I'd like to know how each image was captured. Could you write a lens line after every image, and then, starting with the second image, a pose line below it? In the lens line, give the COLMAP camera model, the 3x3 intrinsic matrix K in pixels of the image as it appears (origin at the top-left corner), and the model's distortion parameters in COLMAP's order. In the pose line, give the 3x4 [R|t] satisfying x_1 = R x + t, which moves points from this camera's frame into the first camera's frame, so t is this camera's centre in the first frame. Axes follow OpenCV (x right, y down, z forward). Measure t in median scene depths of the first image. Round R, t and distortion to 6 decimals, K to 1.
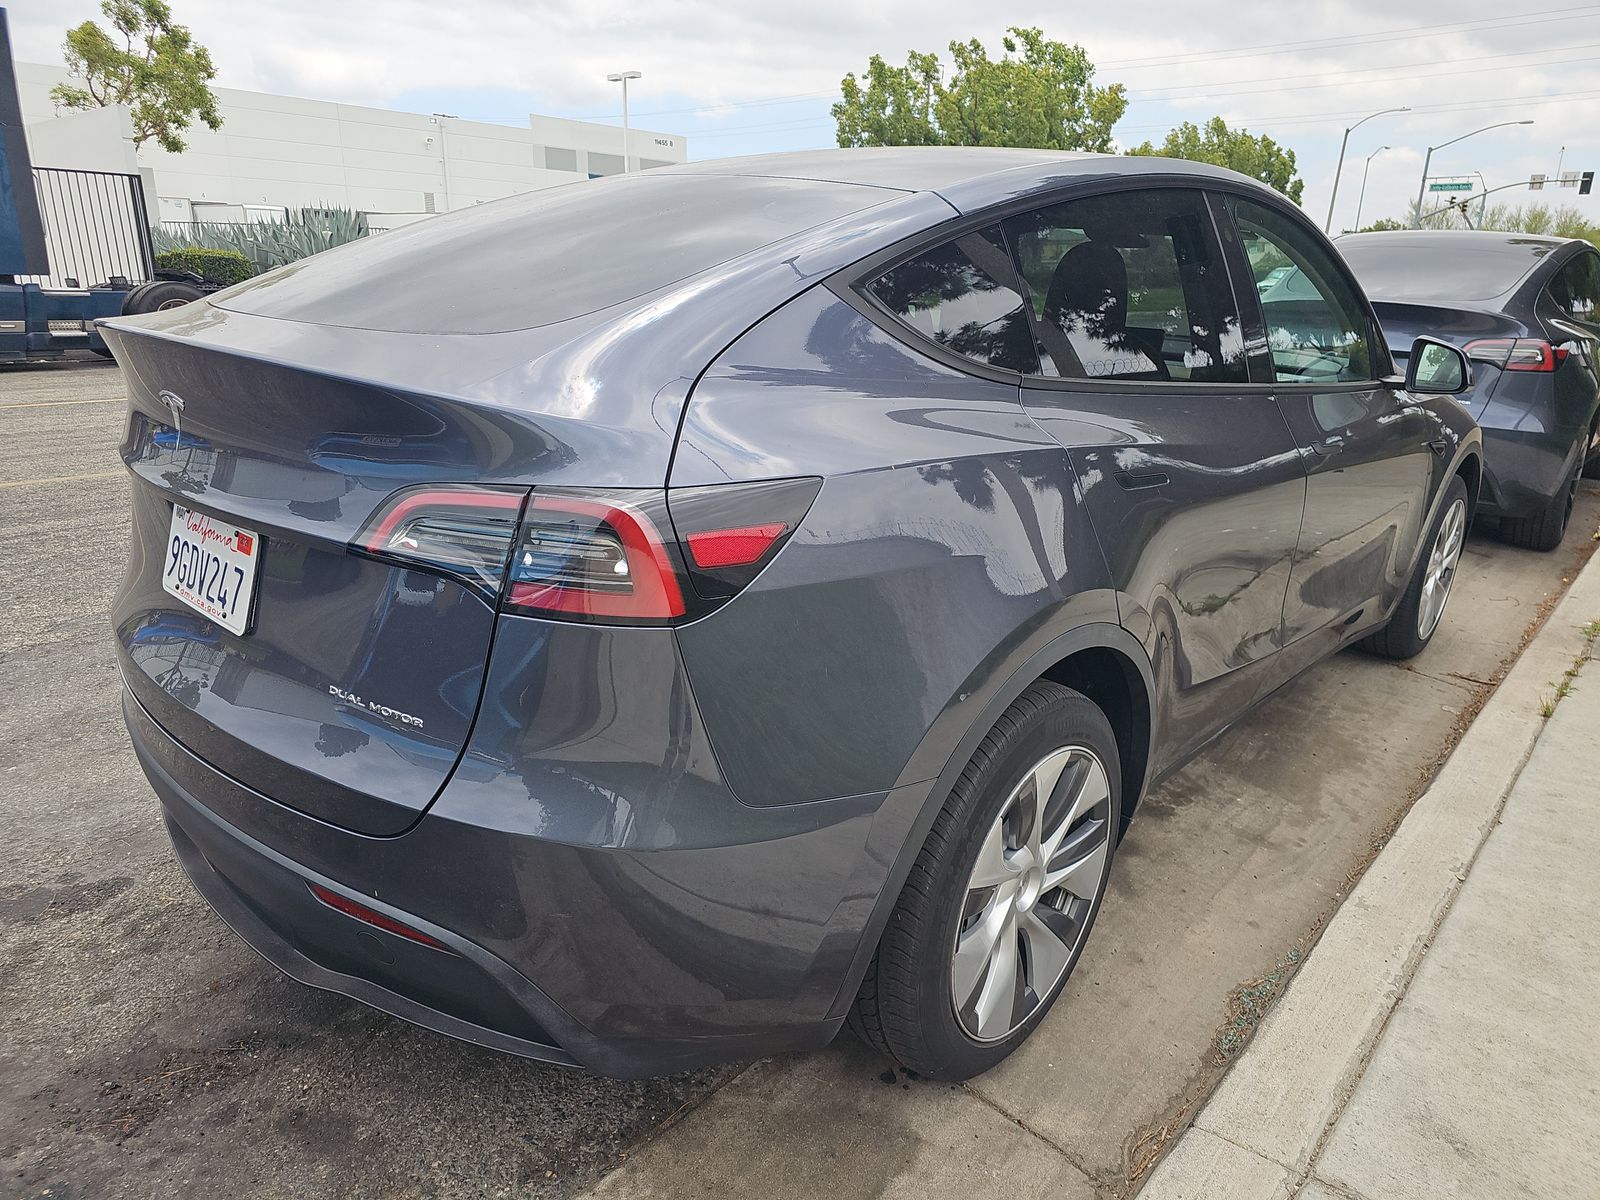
lens RADIAL K [[1056.8, 0, 800.0], [0, 1056.8, 600.0], [0, 0, 1]] dist [0.037484, -0.031616]
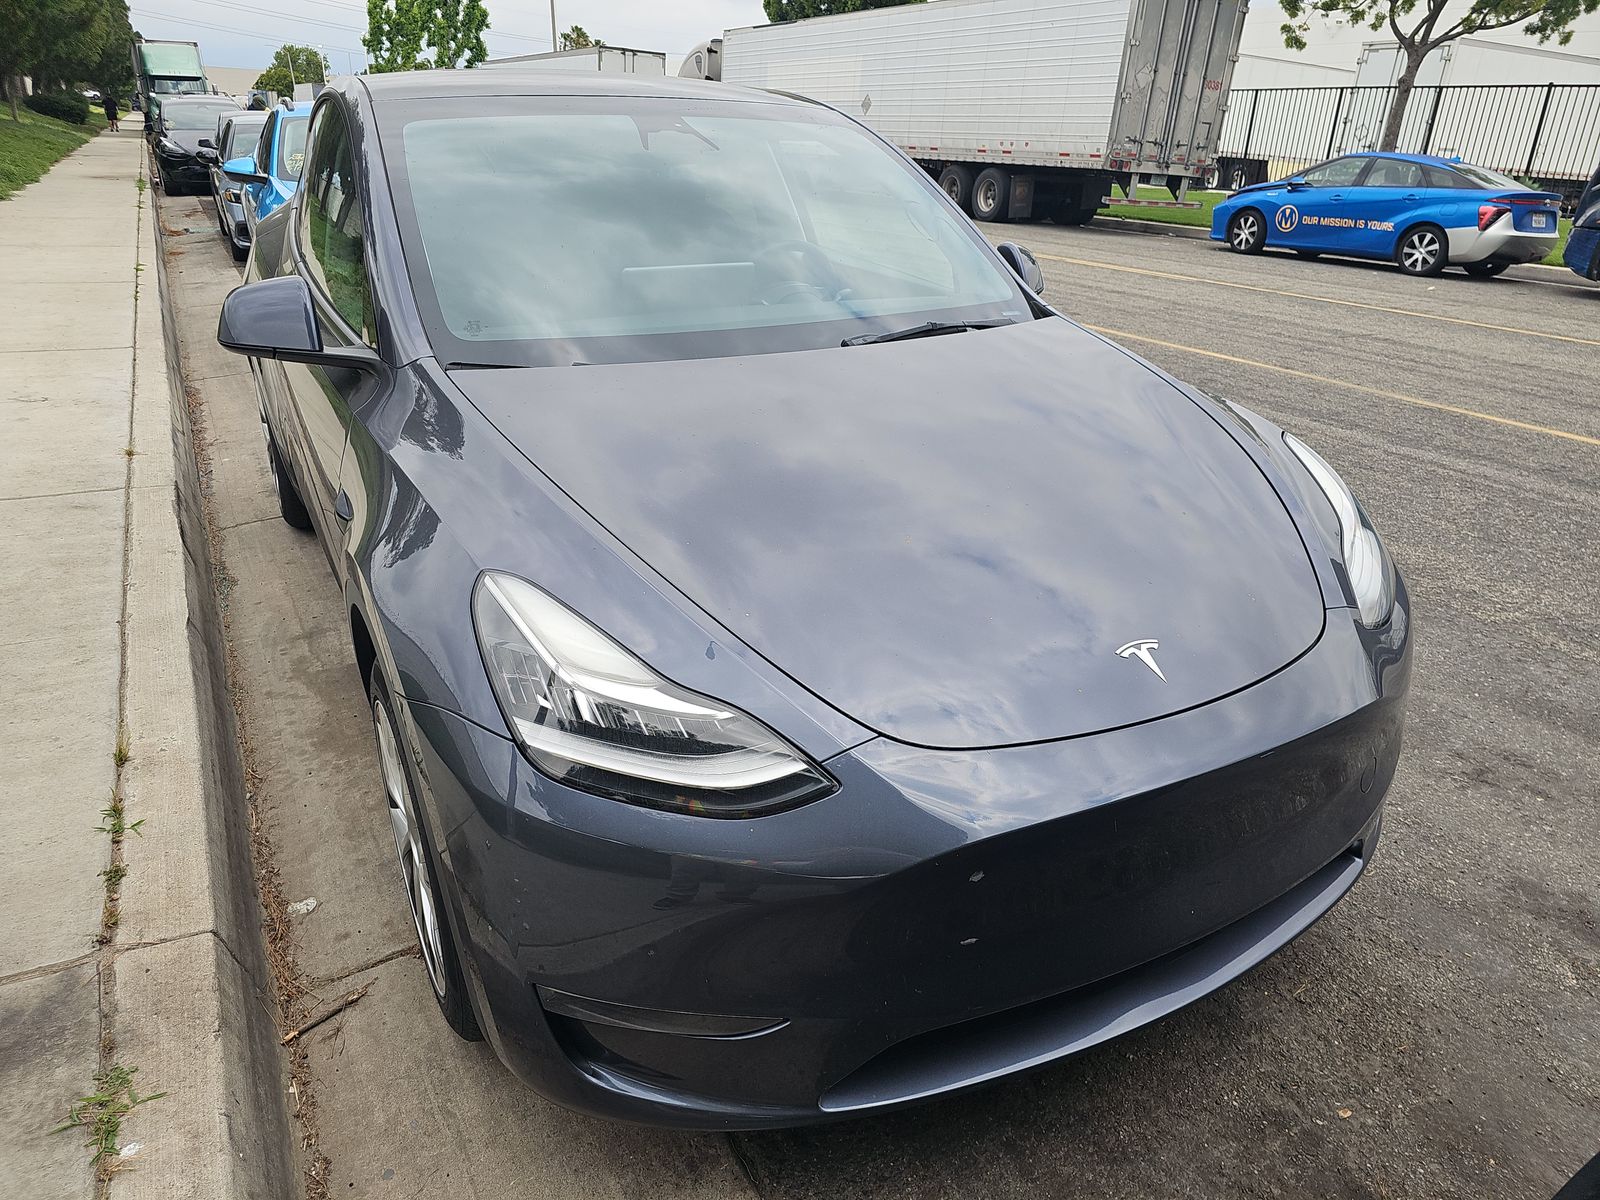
lens RADIAL K [[1057.8, 0, 800.8], [0, 1057.8, 608.3], [0, 0, 1]] dist [0.032192, -0.027986]
pose [[-0.329067, 0.355312, -0.874910, 0.385251], [-0.323395, 0.828081, 0.457927, -0.161544], [0.887204, 0.433630, -0.157589, 0.495779]]
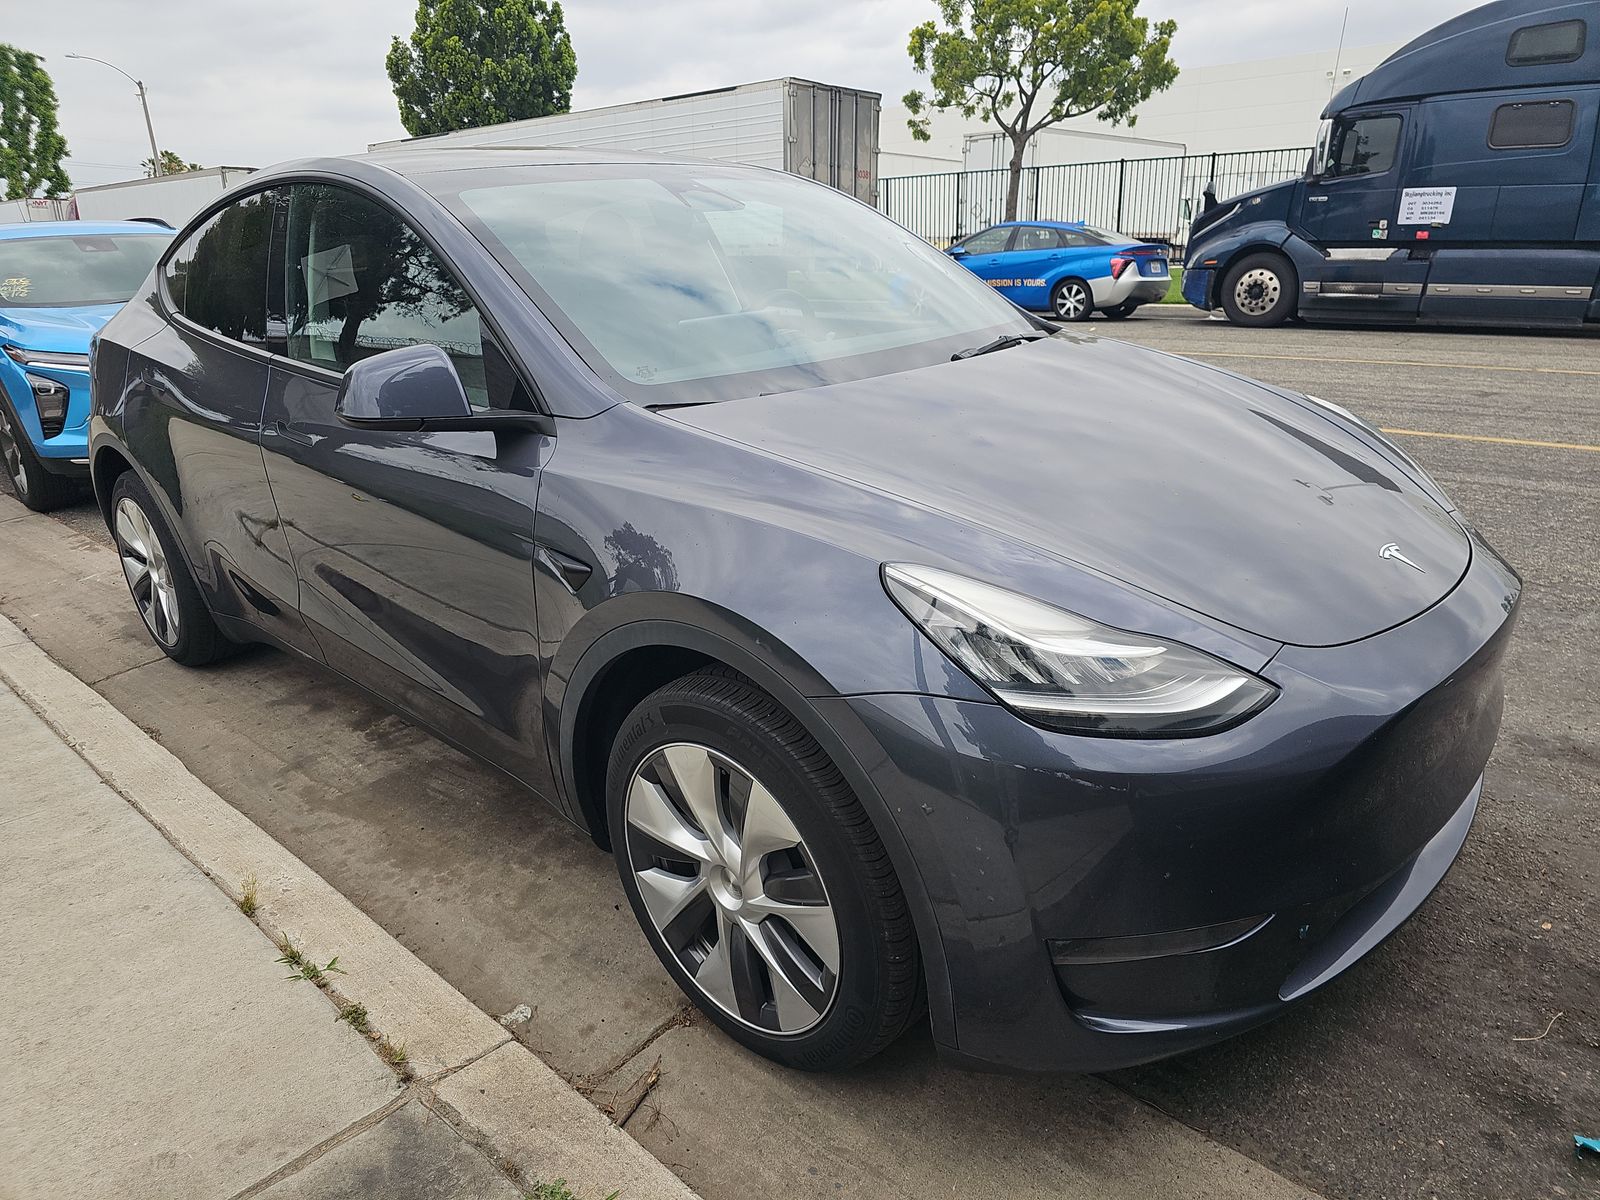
lens RADIAL K [[1056.8, 0, 800.0], [0, 1056.8, 600.0], [0, 0, 1]] dist [0.037484, -0.031616]
pose [[-0.021200, 0.304215, -0.952368, 0.416572], [-0.276349, 0.913685, 0.298010, -0.118723], [0.960823, 0.269504, 0.064700, 0.406497]]
